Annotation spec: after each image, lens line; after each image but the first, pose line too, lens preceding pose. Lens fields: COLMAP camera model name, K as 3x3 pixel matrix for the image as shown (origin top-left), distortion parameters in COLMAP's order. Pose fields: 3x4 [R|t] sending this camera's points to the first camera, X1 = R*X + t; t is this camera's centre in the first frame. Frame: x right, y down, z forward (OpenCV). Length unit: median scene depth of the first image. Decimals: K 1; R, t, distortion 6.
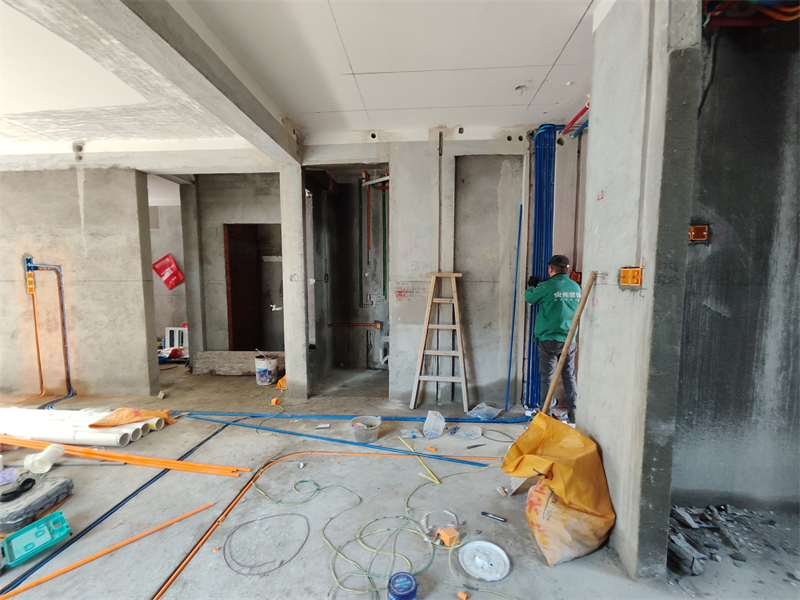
lens RADIAL K [[360.8, 0, 398.1], [0, 360.8, 304.0], [0, 0, 1]] dist [0.005699, -0.000935]
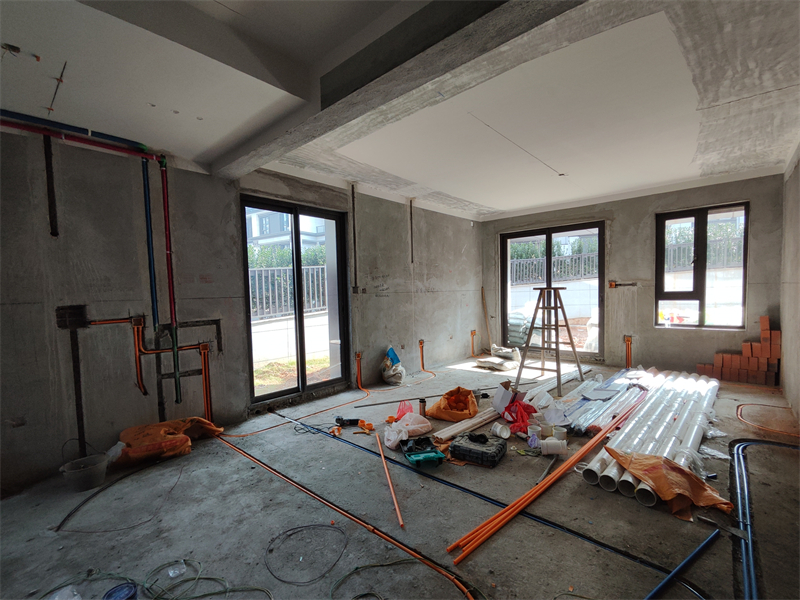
lens RADIAL K [[360.8, 0, 393.4], [0, 360.8, 308.3], [0, 0, 1]] dist [0.005699, -0.000935]
pose [[-0.606140, 0.056185, -0.793371, 0.144741], [-0.032784, 0.994889, 0.095503, -0.069744], [0.794682, 0.083898, -0.601200, 0.990516]]
